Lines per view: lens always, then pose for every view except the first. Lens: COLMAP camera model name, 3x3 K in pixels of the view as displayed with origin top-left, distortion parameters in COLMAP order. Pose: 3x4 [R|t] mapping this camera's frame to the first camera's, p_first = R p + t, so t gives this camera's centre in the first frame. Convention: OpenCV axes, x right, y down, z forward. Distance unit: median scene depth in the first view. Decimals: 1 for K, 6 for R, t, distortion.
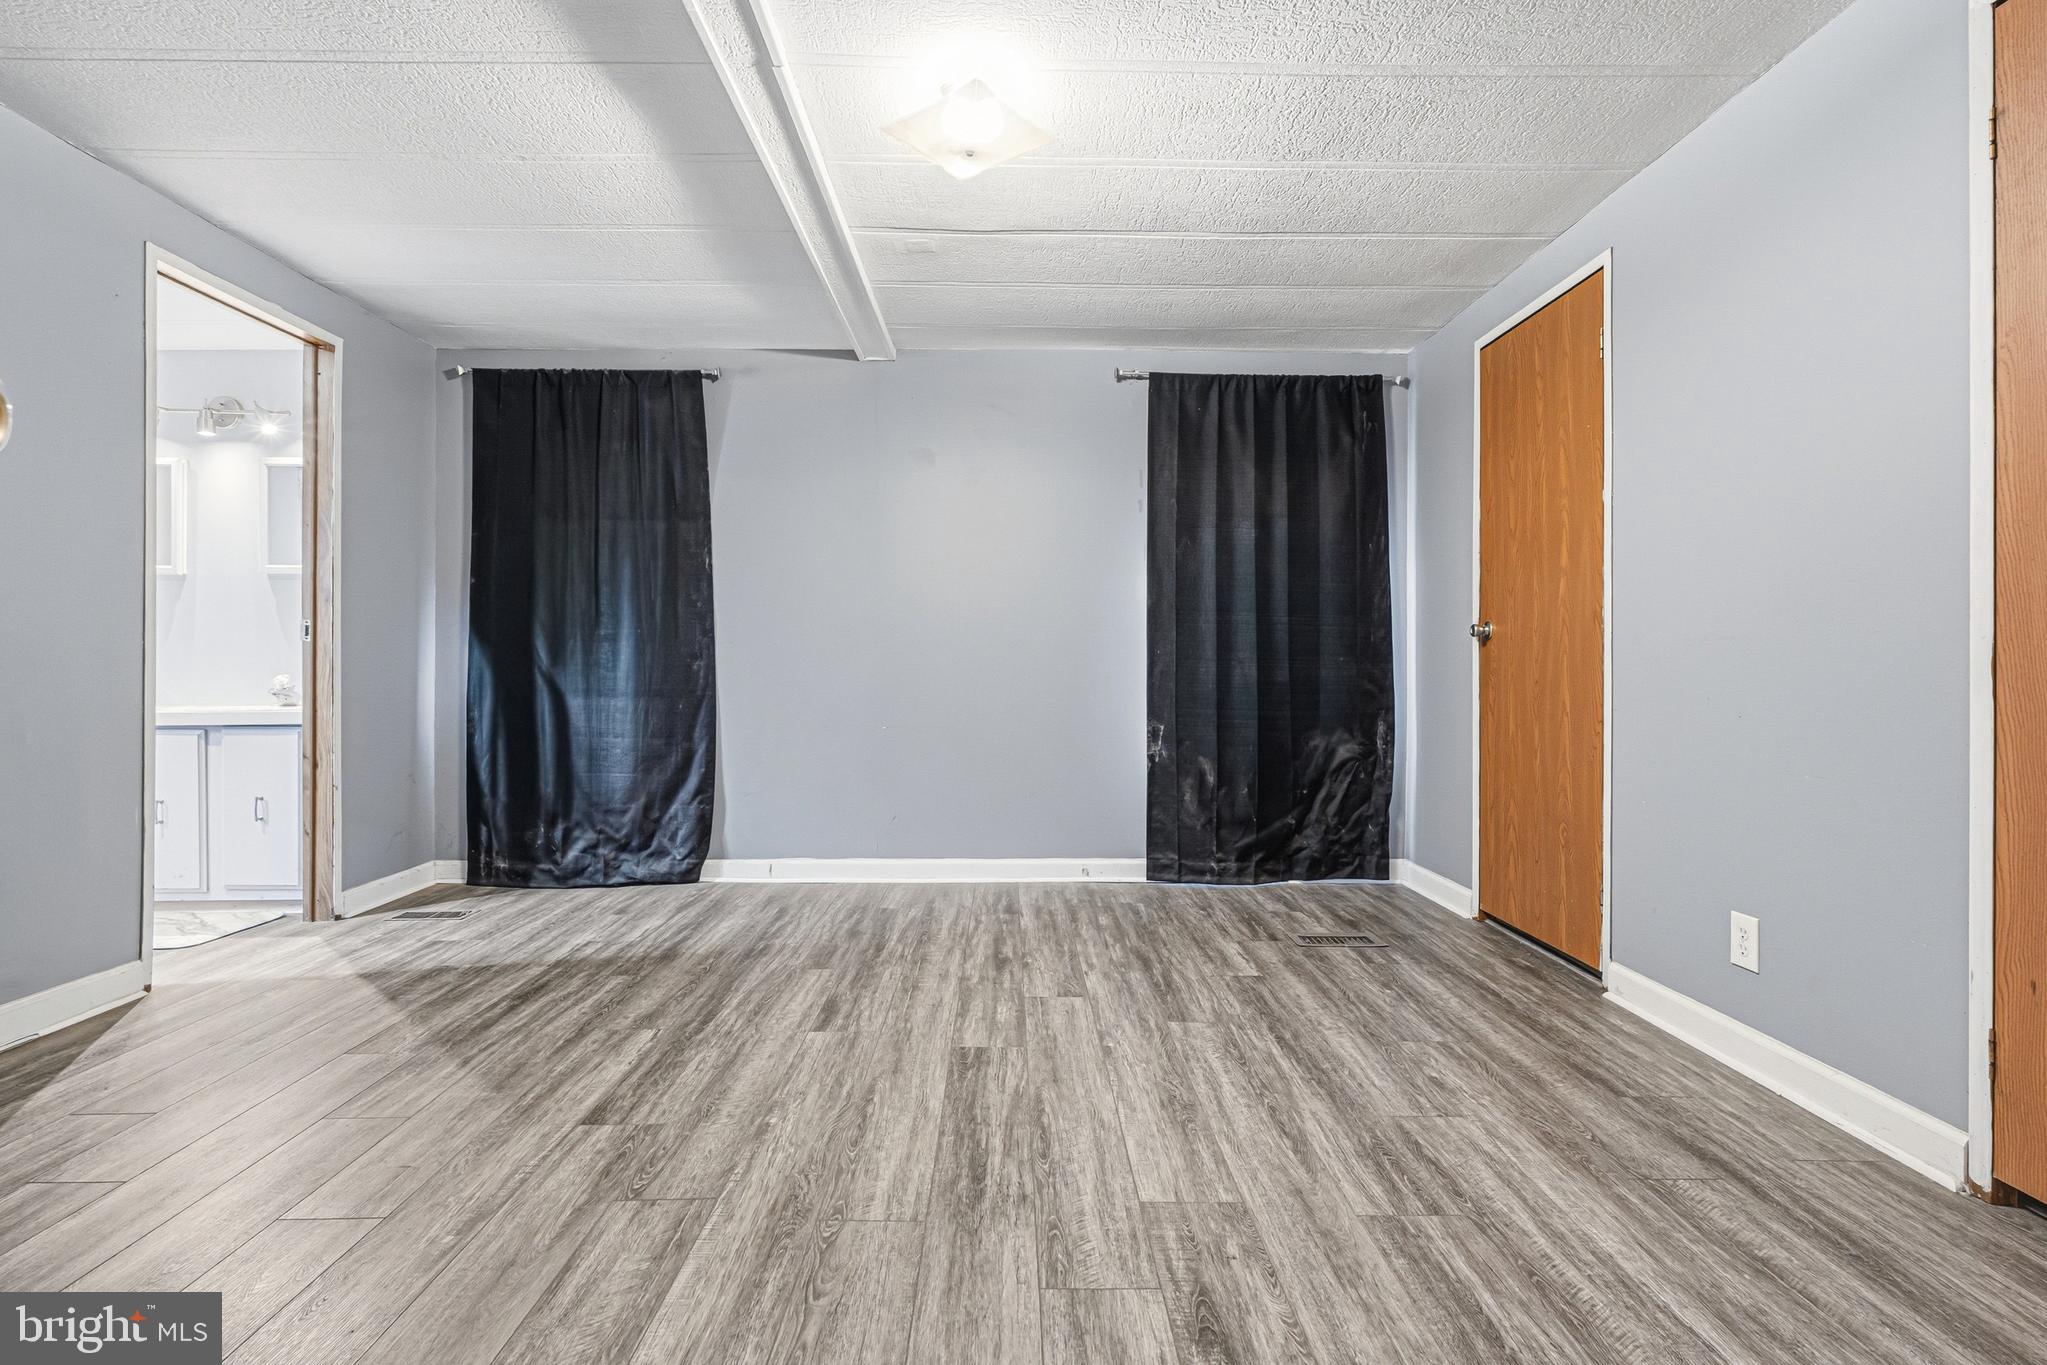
lens RADIAL K [[940.8, 0, 1025.0], [0, 940.8, 679.1], [0, 0, 1]] dist [-0.001515, 0.000177]
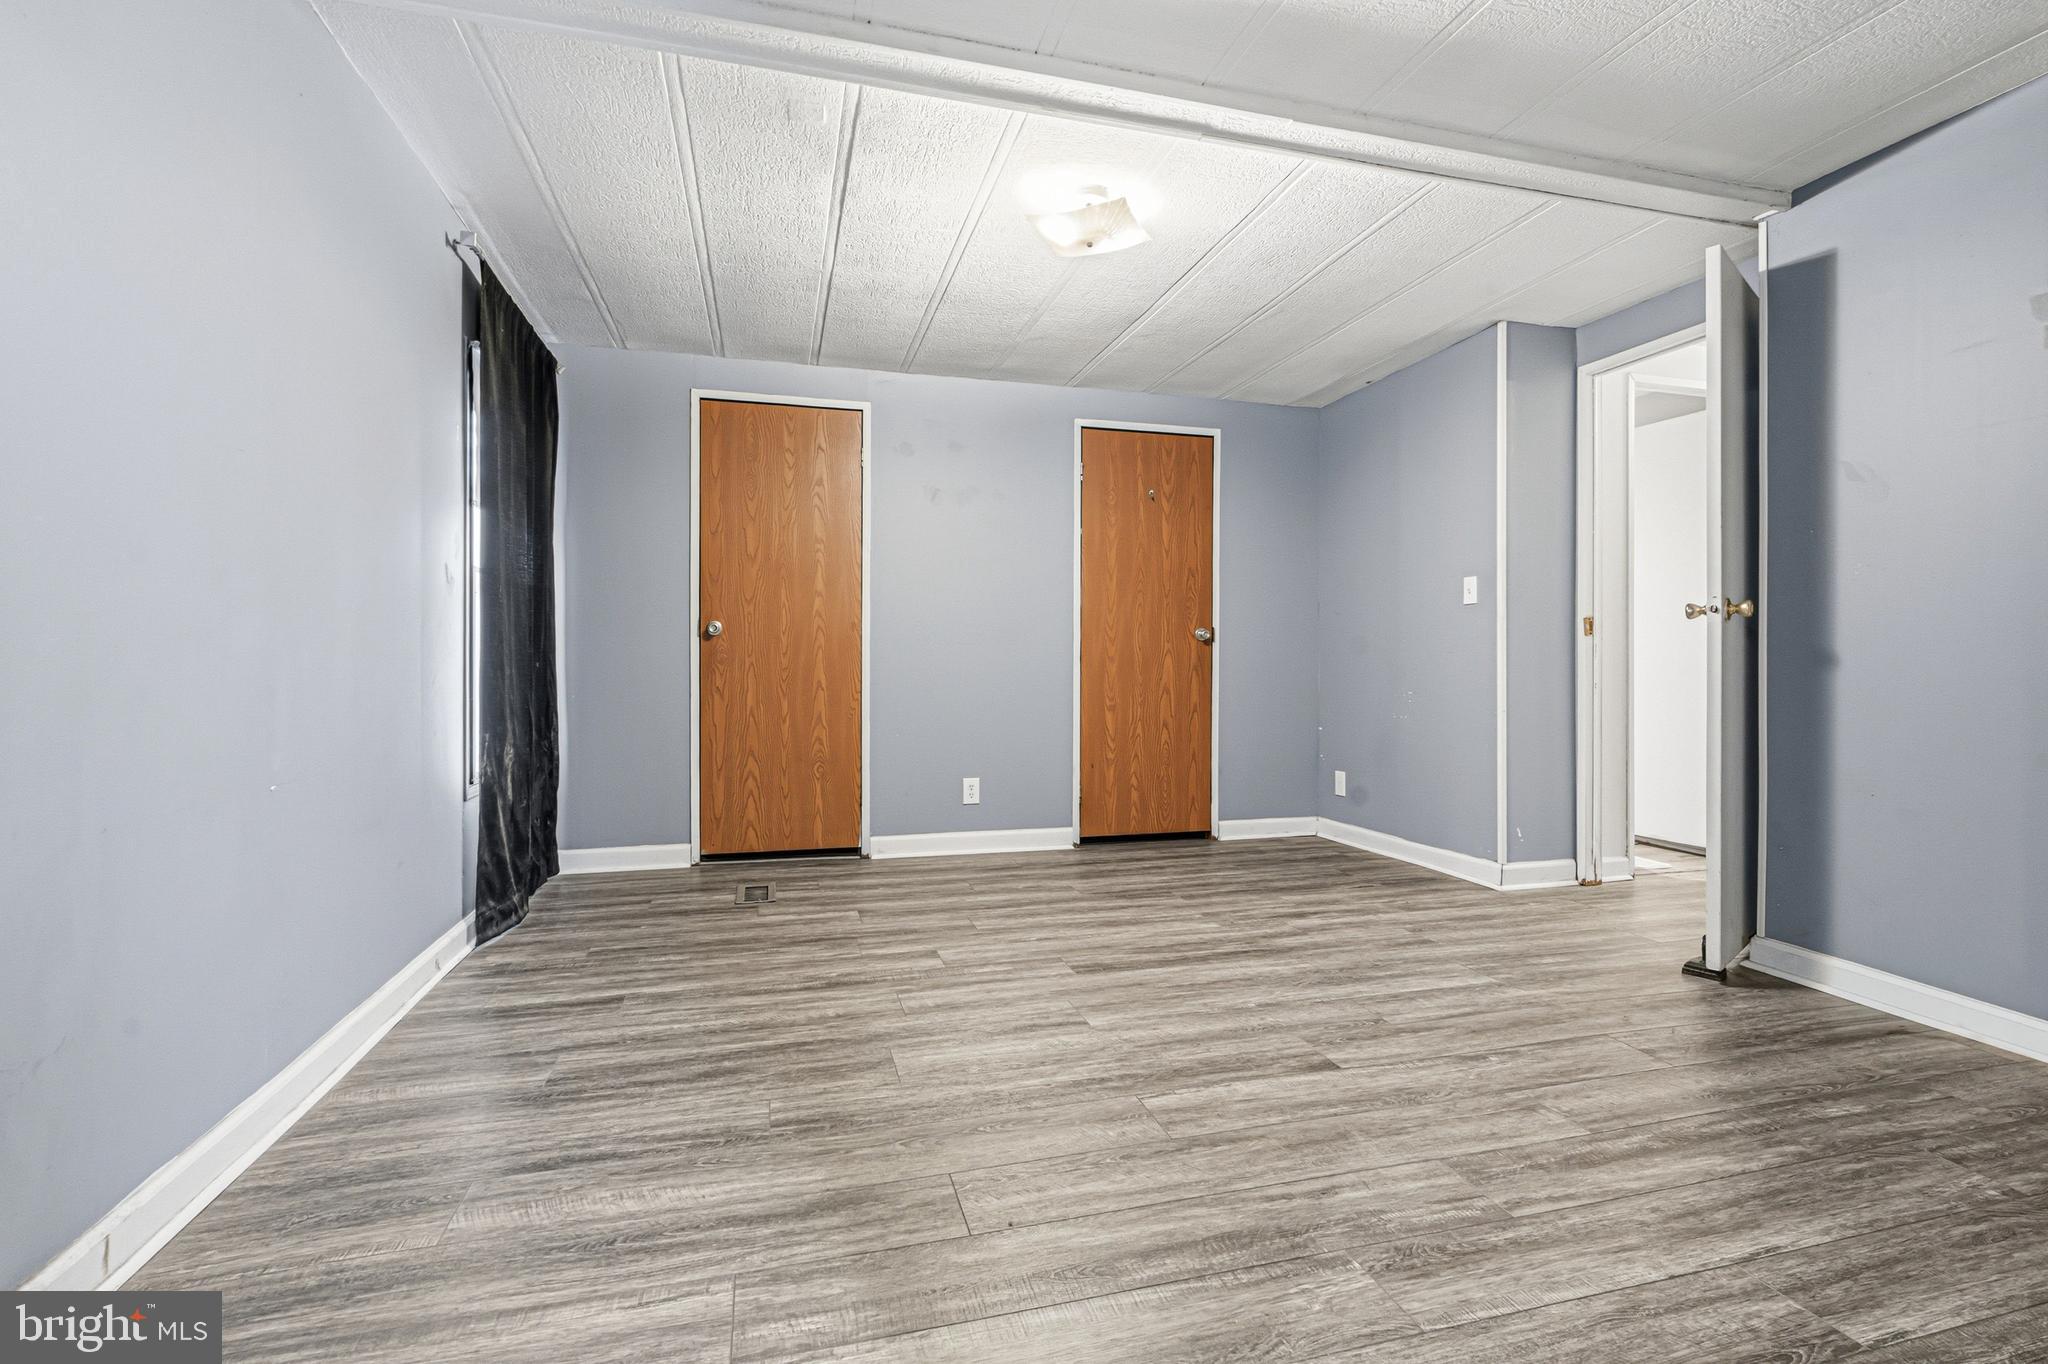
lens RADIAL K [[915.9, 0, 1025.7], [0, 915.9, 669.0], [0, 0, 1]] dist [-0.007026, 0.000695]
pose [[-0.249543, -0.008099, 0.968330, -1.152110], [0.010135, 0.999888, 0.010974, -0.009853], [-0.968311, 0.012552, -0.249433, 1.316608]]
